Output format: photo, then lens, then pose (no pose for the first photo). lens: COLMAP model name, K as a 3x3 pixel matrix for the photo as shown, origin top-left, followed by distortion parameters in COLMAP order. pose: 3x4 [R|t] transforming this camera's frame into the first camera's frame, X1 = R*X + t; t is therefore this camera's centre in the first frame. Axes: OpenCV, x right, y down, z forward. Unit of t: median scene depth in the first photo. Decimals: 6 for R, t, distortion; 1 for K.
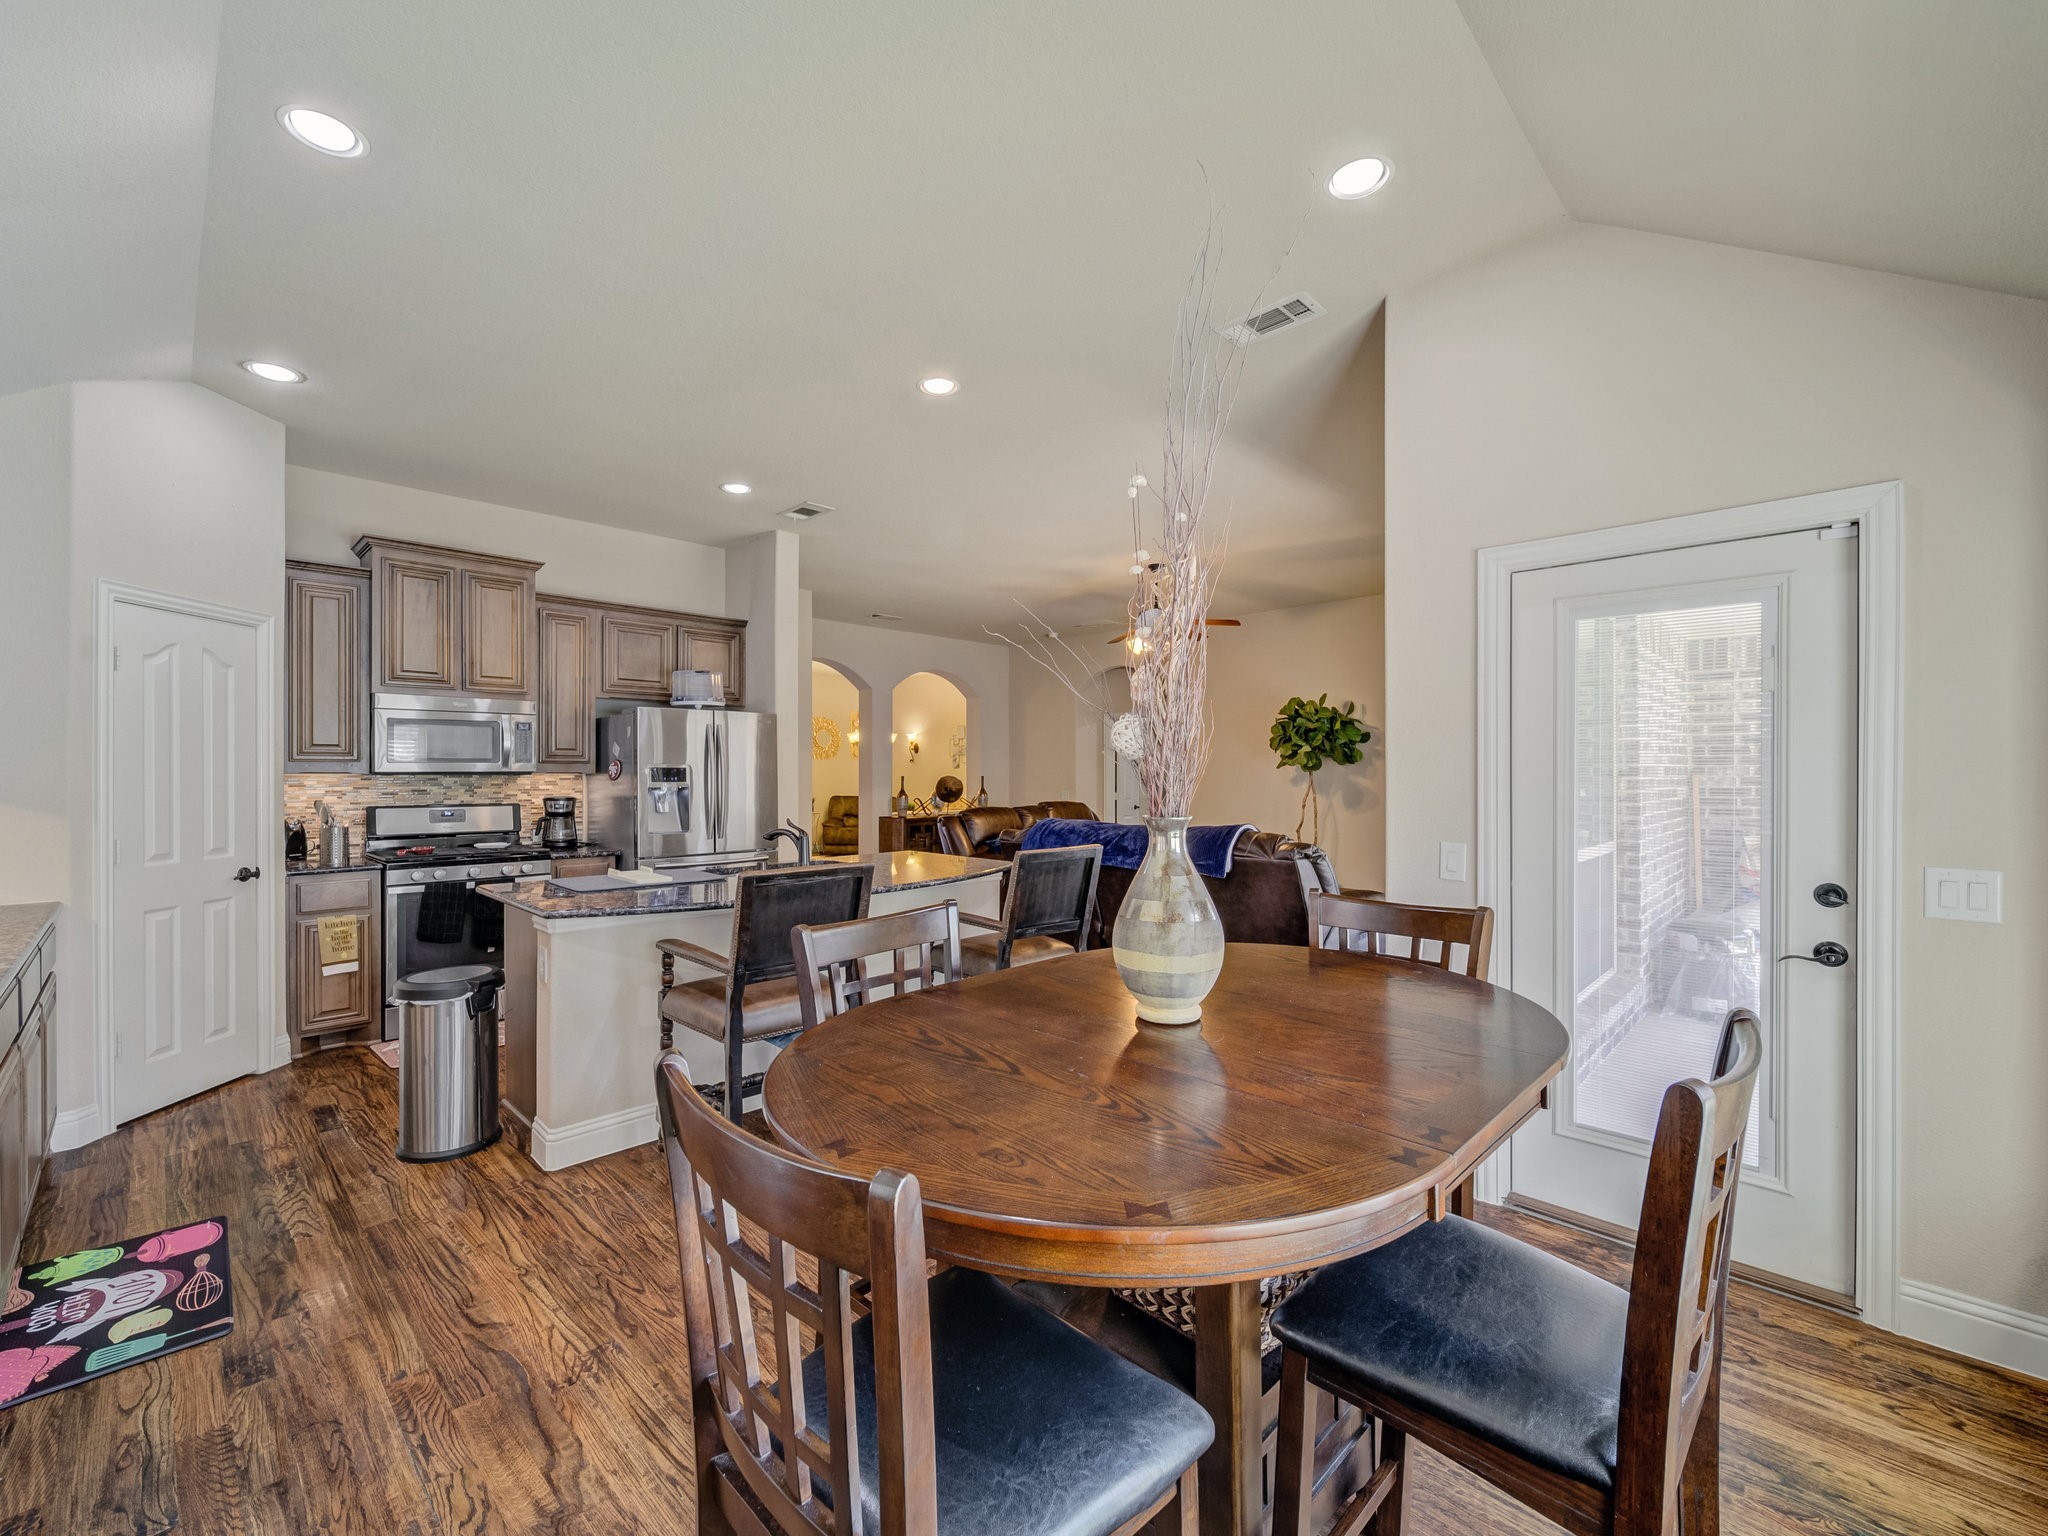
lens RADIAL K [[865.9, 0, 1012.9], [0, 865.9, 769.5], [0, 0, 1]] dist [-0.000526, -0.000265]
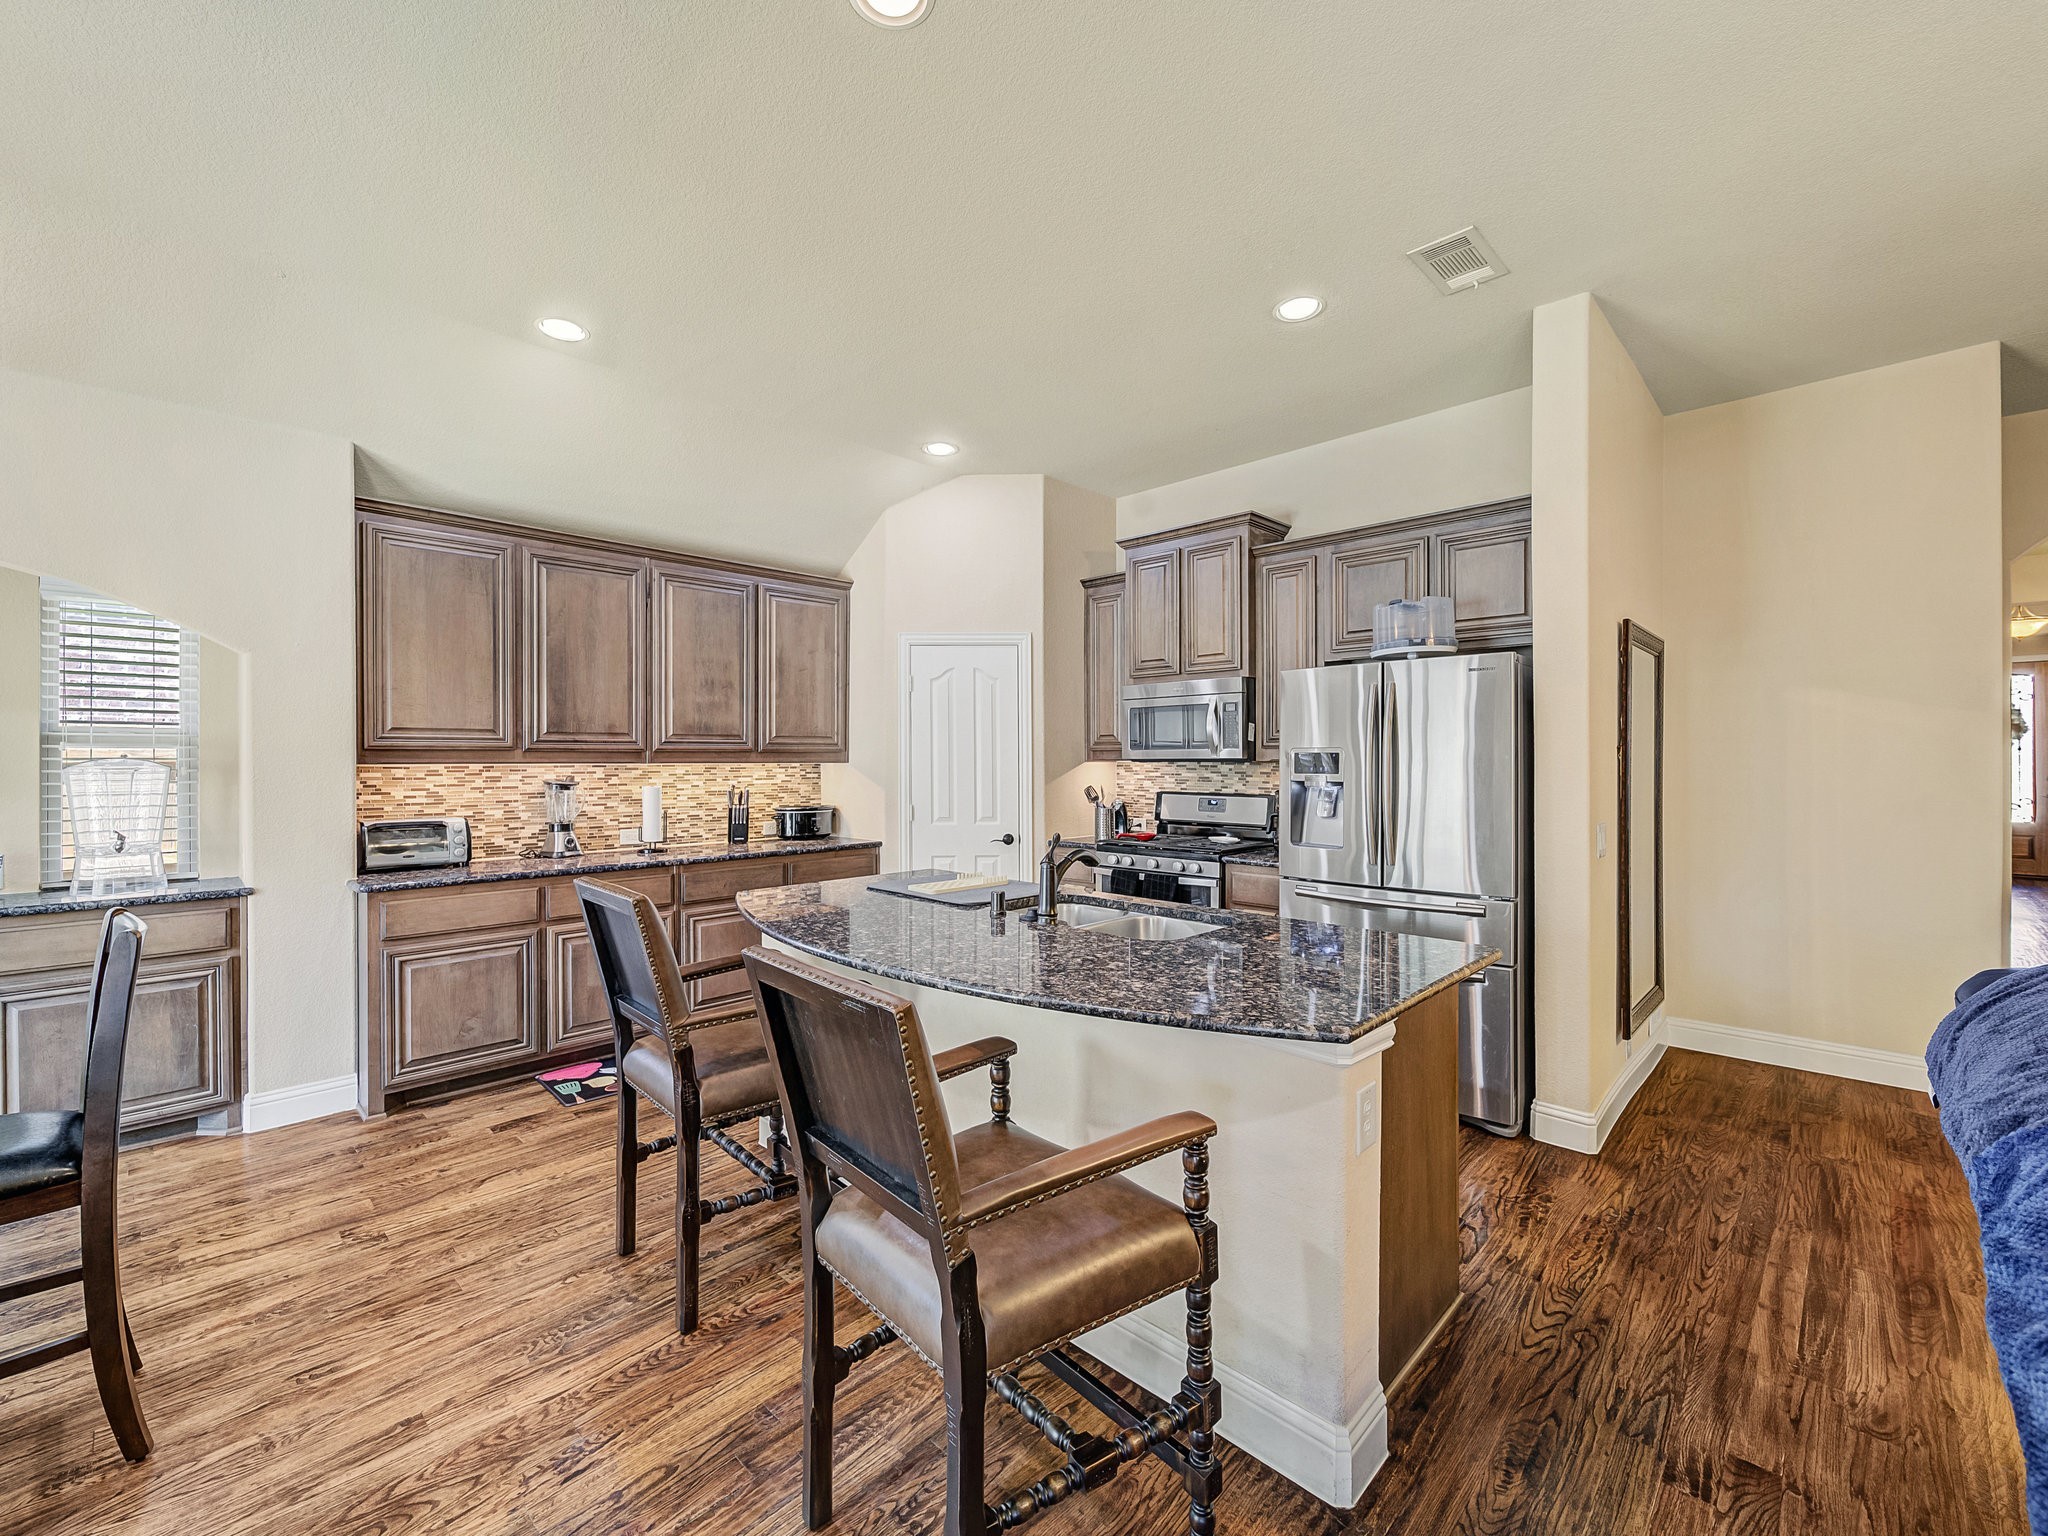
lens RADIAL K [[865.8, 0, 1019.4], [0, 865.8, 754.4], [0, 0, 1]] dist [-0.000022, 0.000027]
pose [[-0.007966, -0.001542, -0.999967, 0.303370], [0.005503, 0.999984, -0.001586, -0.001916], [0.999953, -0.005515, -0.007957, 0.788033]]
